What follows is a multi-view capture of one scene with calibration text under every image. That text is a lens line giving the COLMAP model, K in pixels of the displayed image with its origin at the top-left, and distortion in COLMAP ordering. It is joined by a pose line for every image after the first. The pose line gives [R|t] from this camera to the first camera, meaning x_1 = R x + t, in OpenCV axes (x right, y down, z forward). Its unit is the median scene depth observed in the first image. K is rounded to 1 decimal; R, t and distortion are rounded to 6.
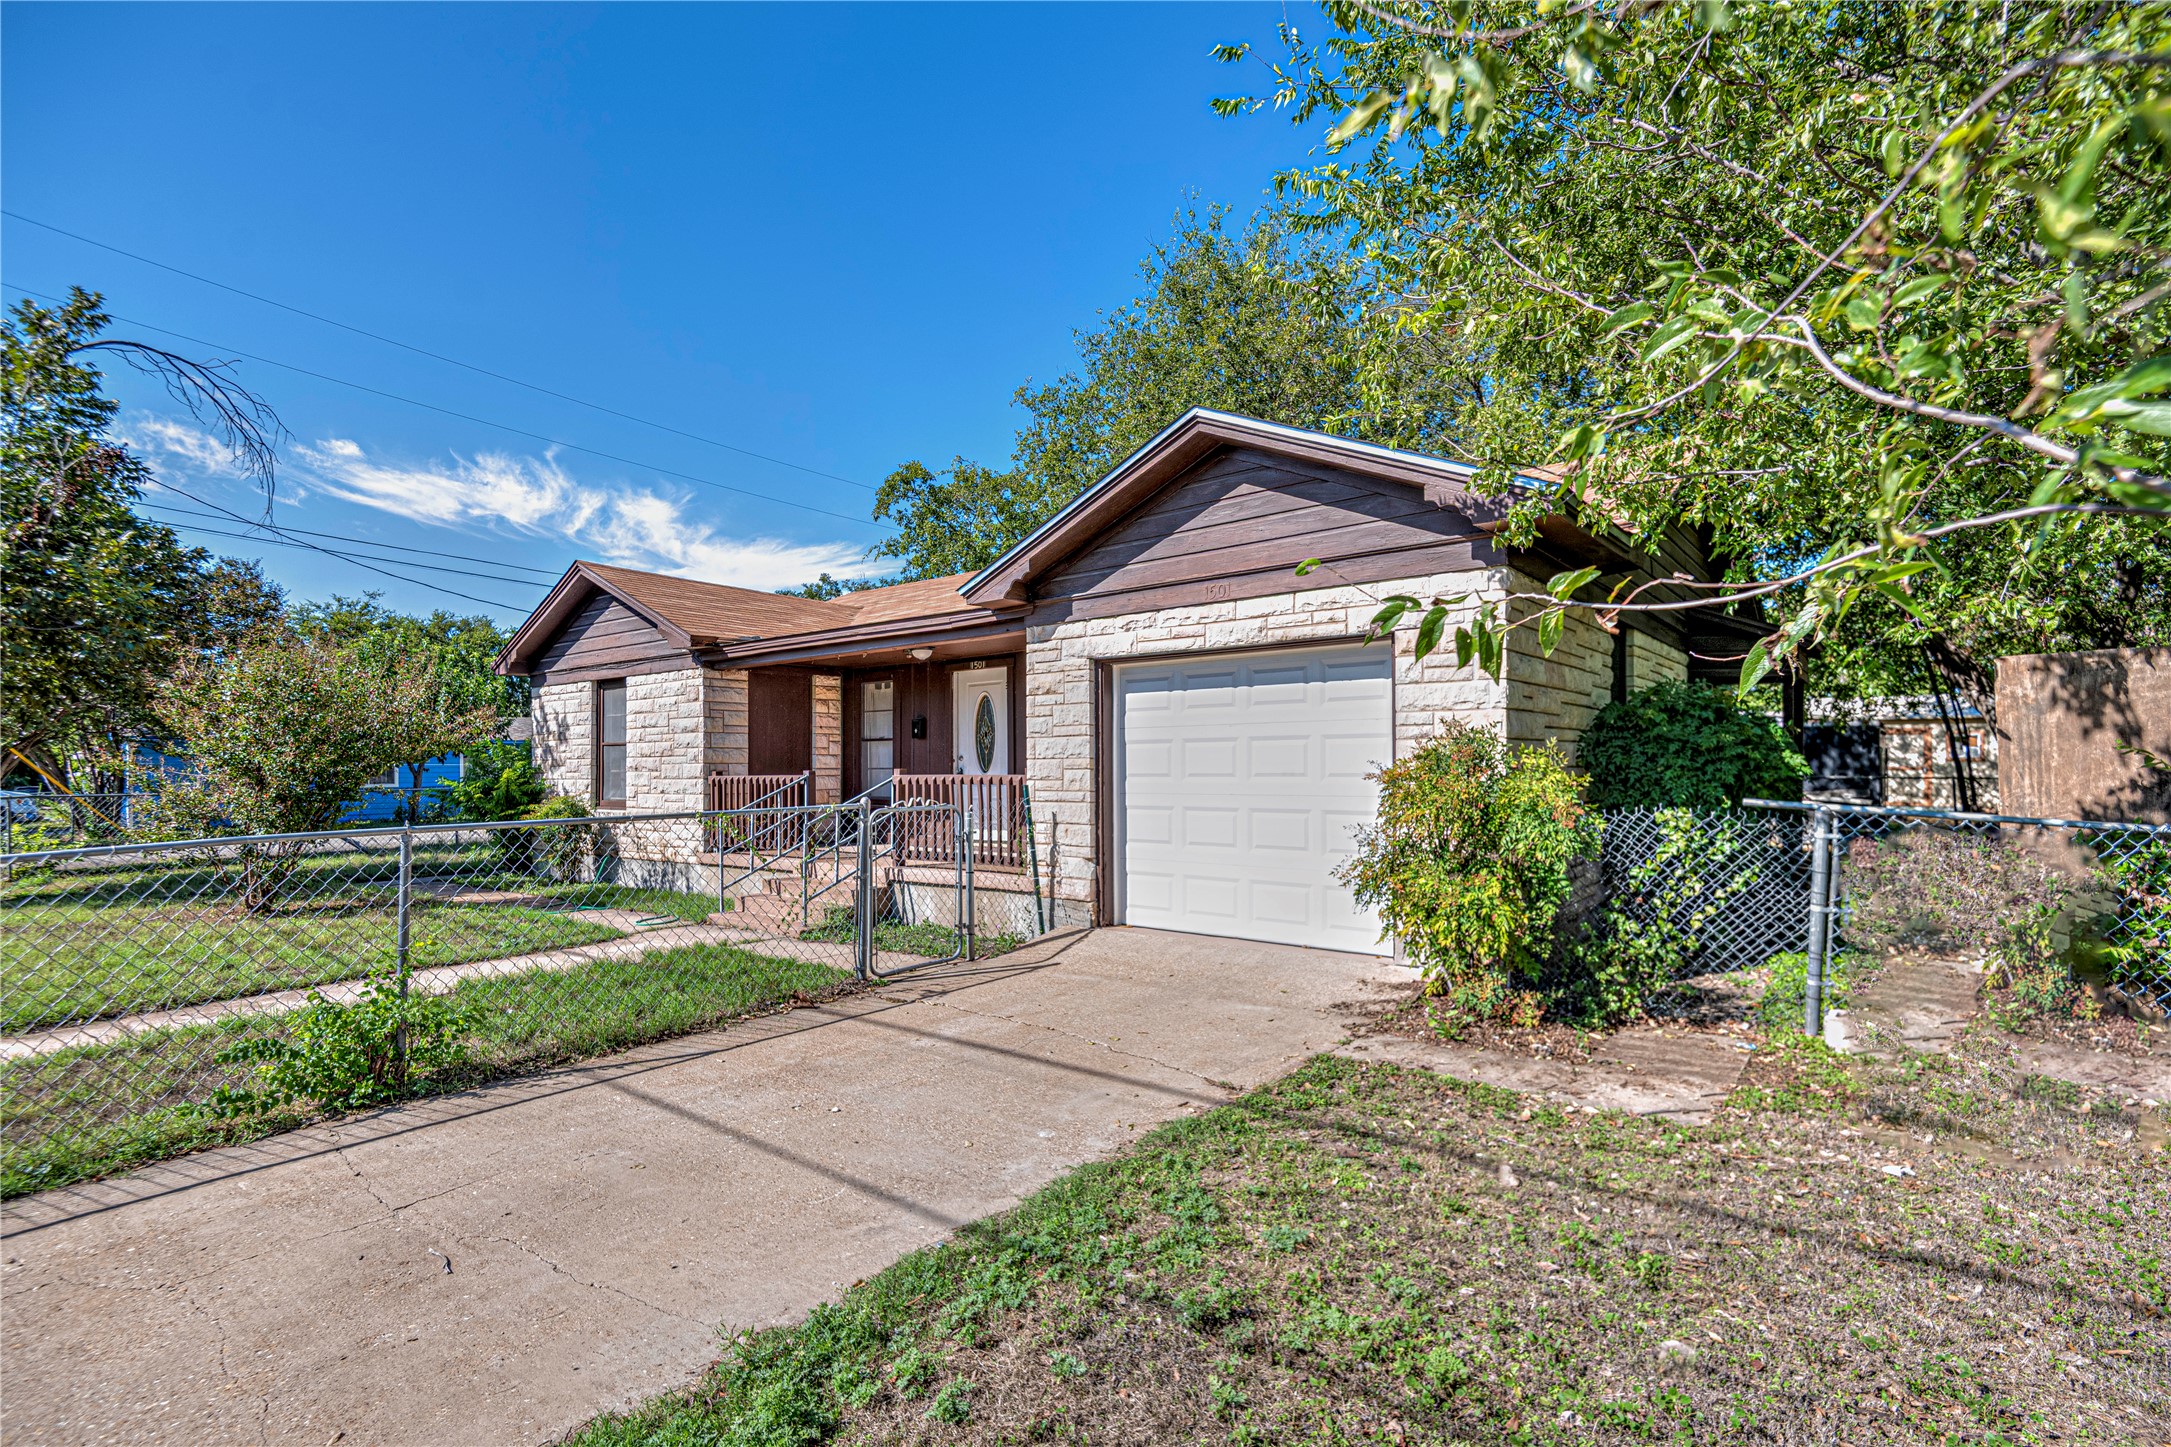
lens RADIAL K [[976.9, 0, 1091.4], [0, 976.9, 747.3], [0, 0, 1]] dist [0.032390, -0.000142]
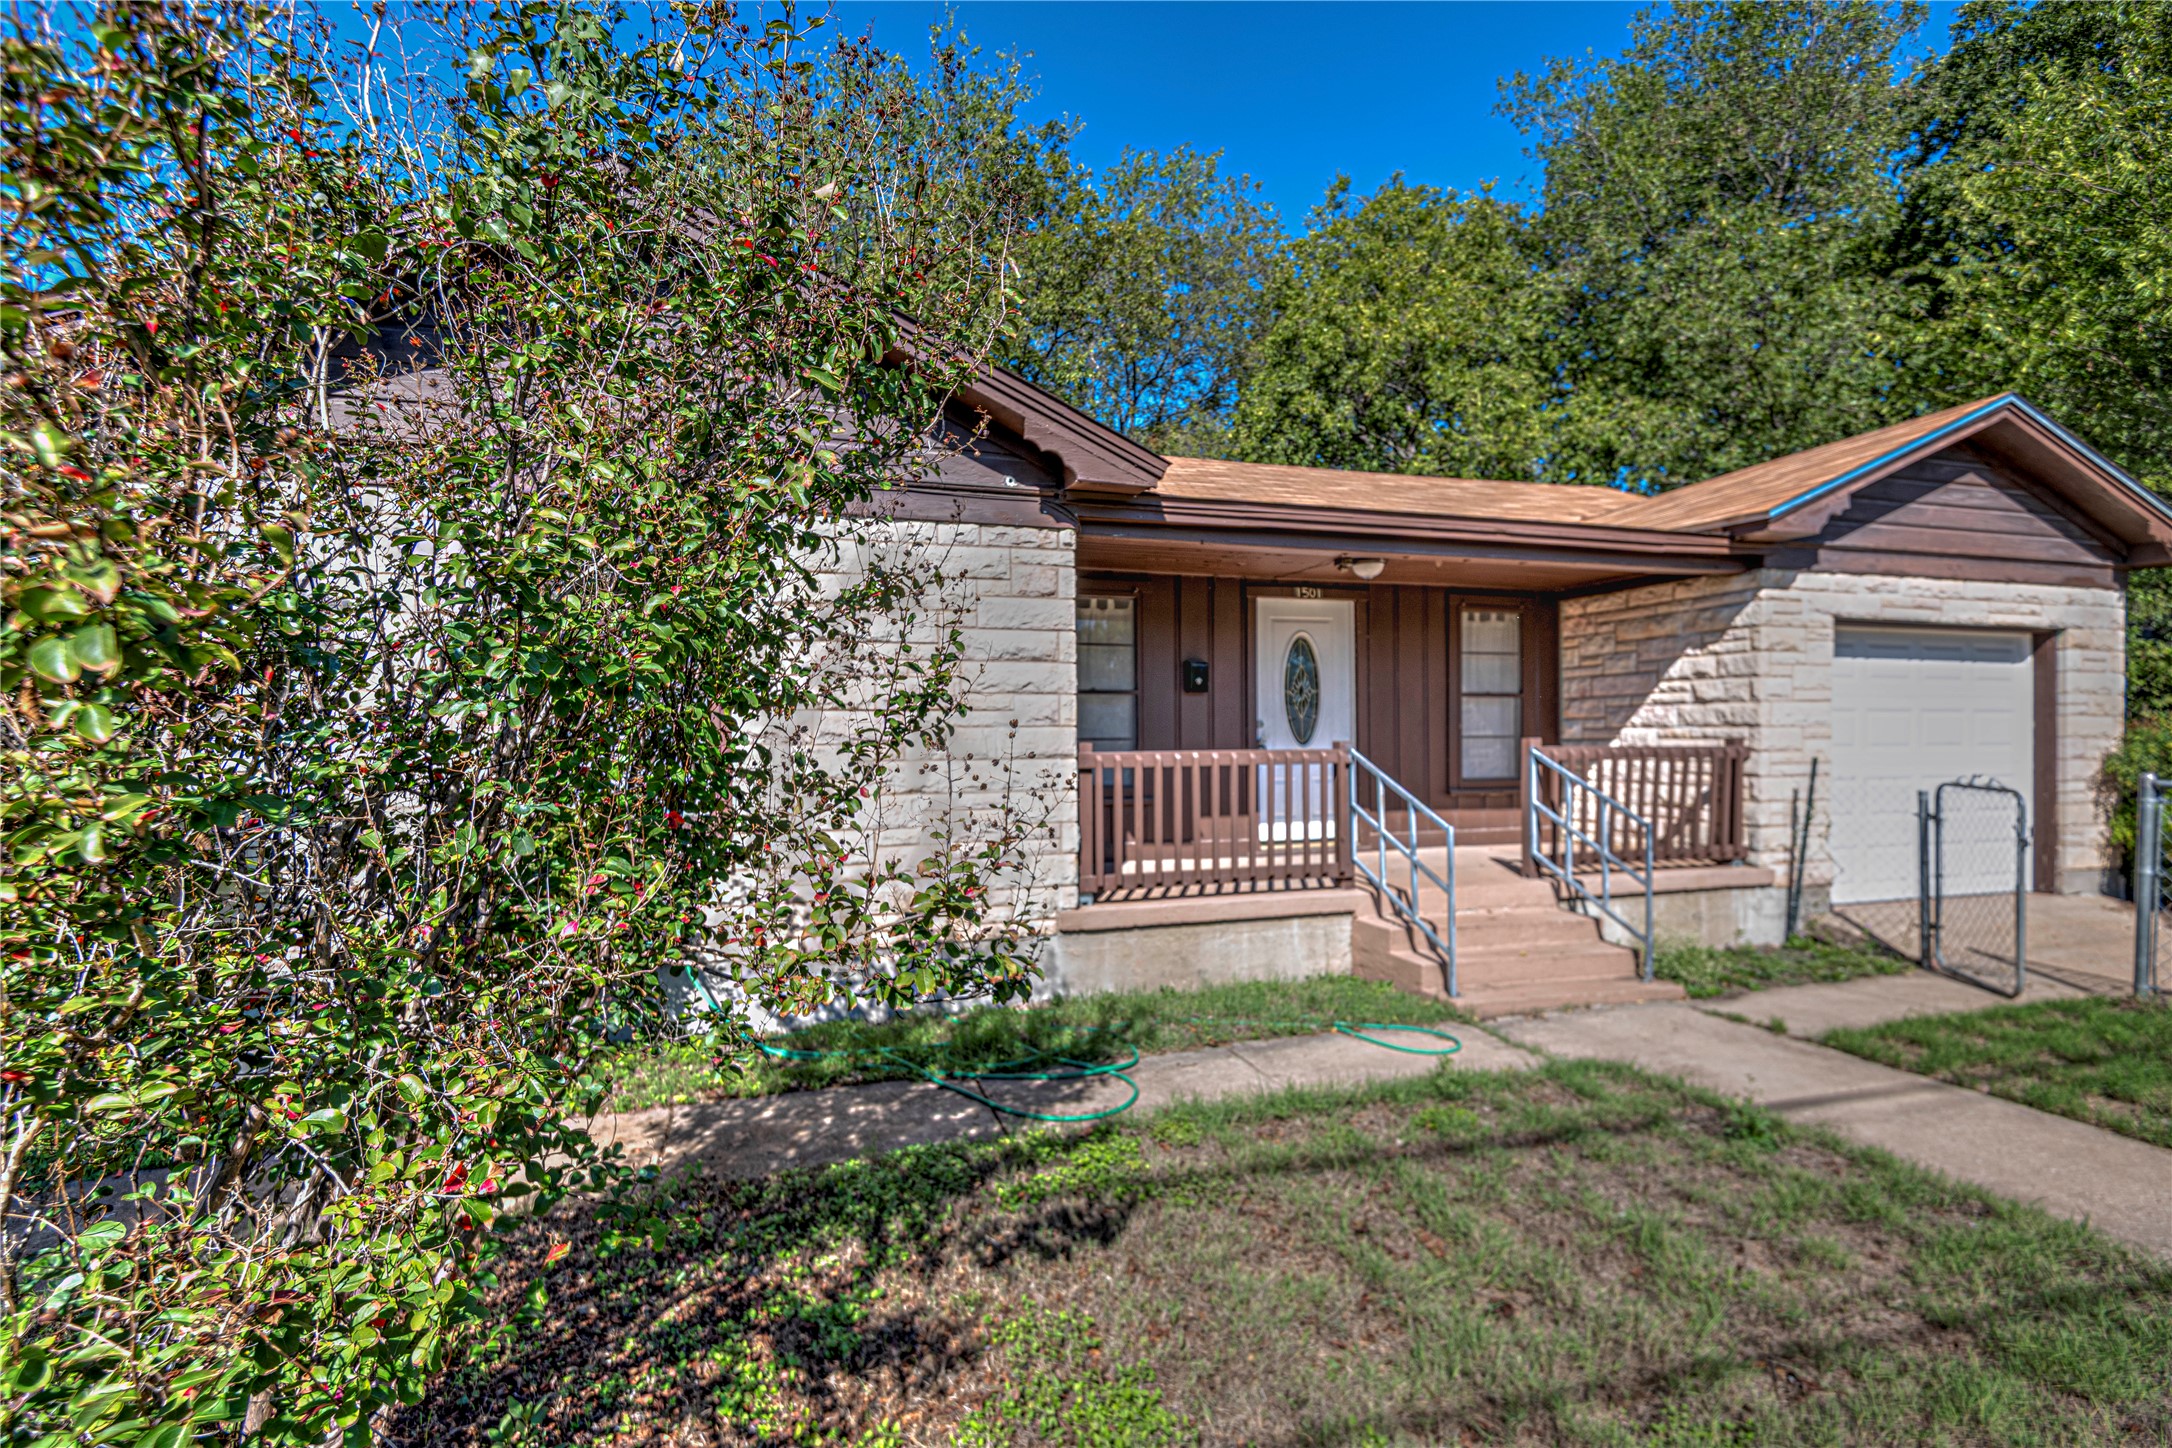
lens RADIAL K [[977.4, 0, 1091.9], [0, 977.4, 747.8], [0, 0, 1]] dist [0.032390, -0.000142]
pose [[0.538488, -0.004881, 0.842619, -0.827240], [-0.019637, 0.999639, 0.018340, 0.019652], [-0.842405, -0.026422, 0.538197, 0.776360]]
